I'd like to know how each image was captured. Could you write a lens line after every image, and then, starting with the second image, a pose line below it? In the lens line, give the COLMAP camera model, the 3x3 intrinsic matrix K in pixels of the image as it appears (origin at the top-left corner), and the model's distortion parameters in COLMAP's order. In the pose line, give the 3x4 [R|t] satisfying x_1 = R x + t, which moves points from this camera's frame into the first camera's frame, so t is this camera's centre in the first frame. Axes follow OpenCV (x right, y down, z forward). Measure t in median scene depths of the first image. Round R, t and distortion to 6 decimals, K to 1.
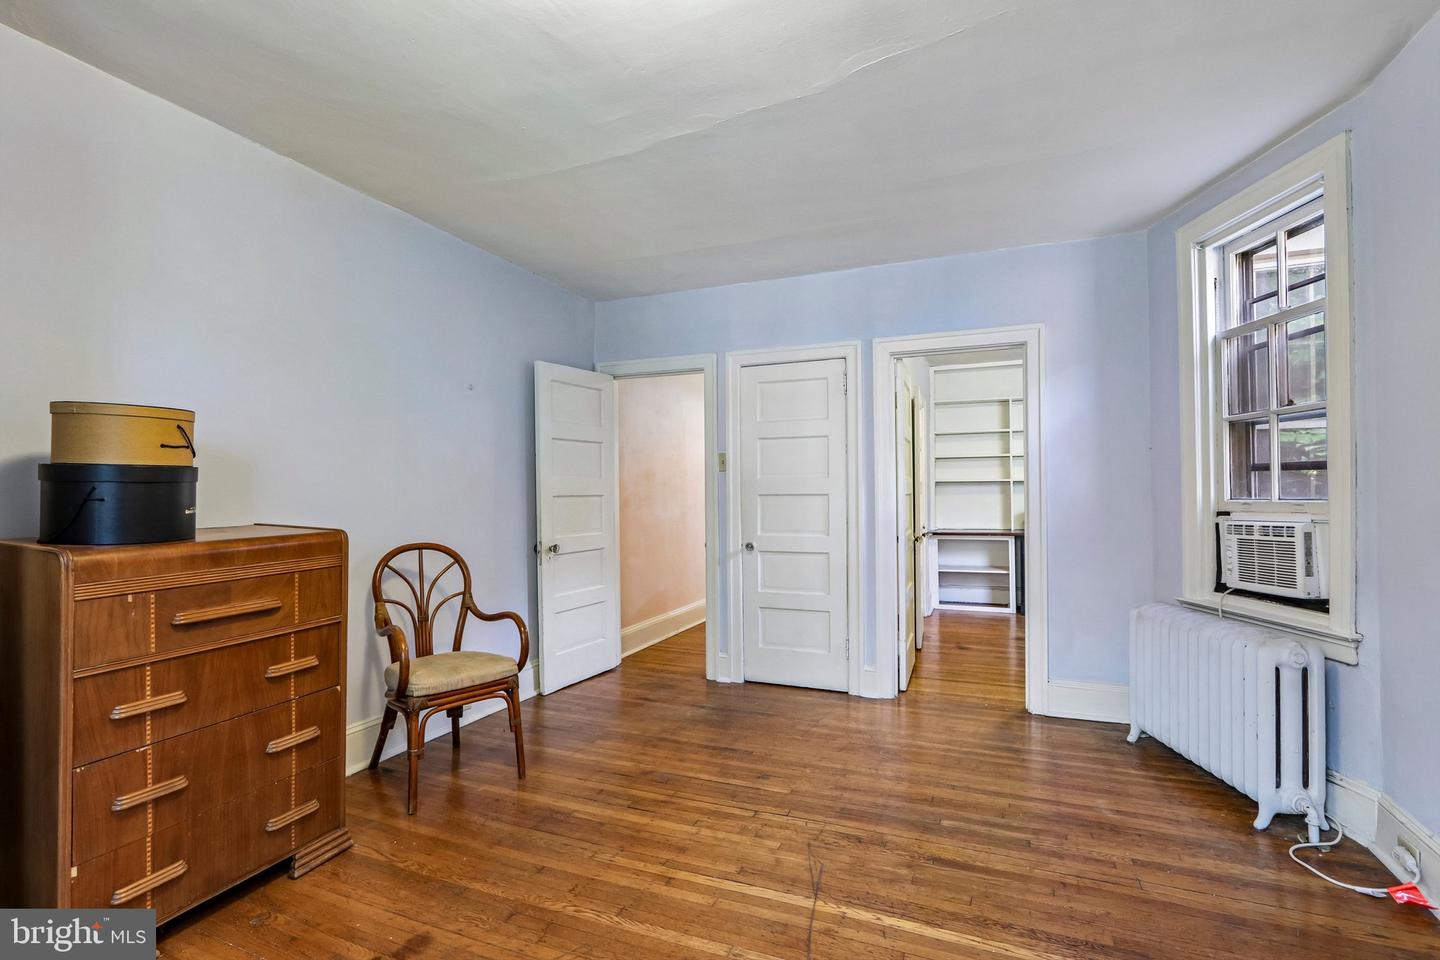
lens RADIAL K [[669.0, 0, 727.0], [0, 669.0, 486.5], [0, 0, 1]] dist [-0.010744, 0.000393]
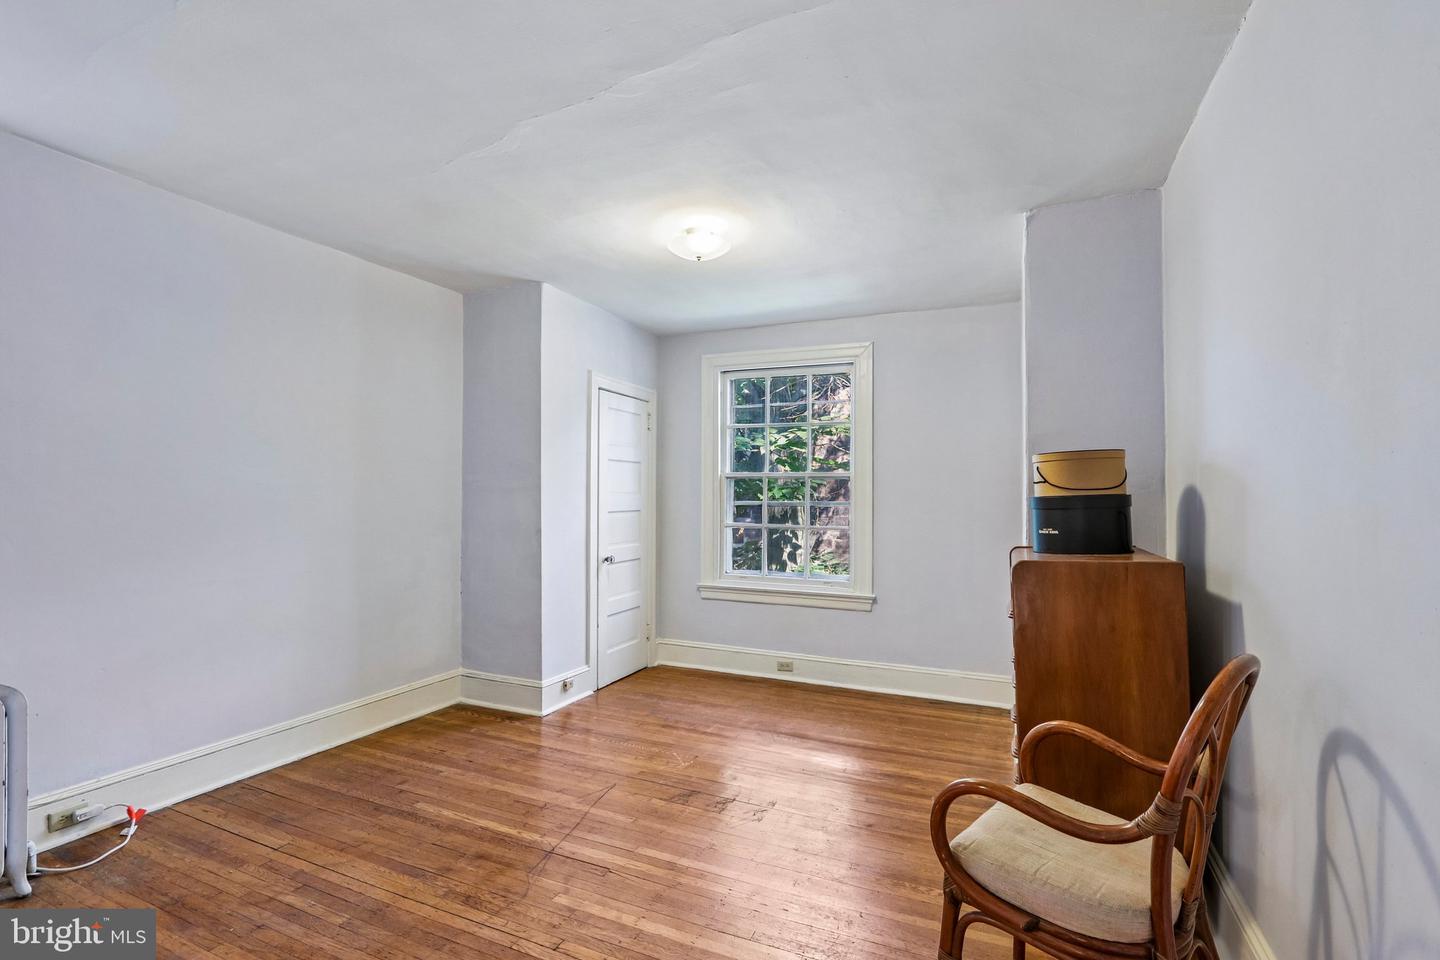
lens RADIAL K [[669.0, 0, 717.0], [0, 669.0, 487.1], [0, 0, 1]] dist [-0.010744, 0.000393]
pose [[-0.999320, 0.005413, 0.036478, -0.125988], [0.004917, 0.999895, -0.013650, -0.018870], [-0.036548, -0.013462, -0.999241, 1.301396]]
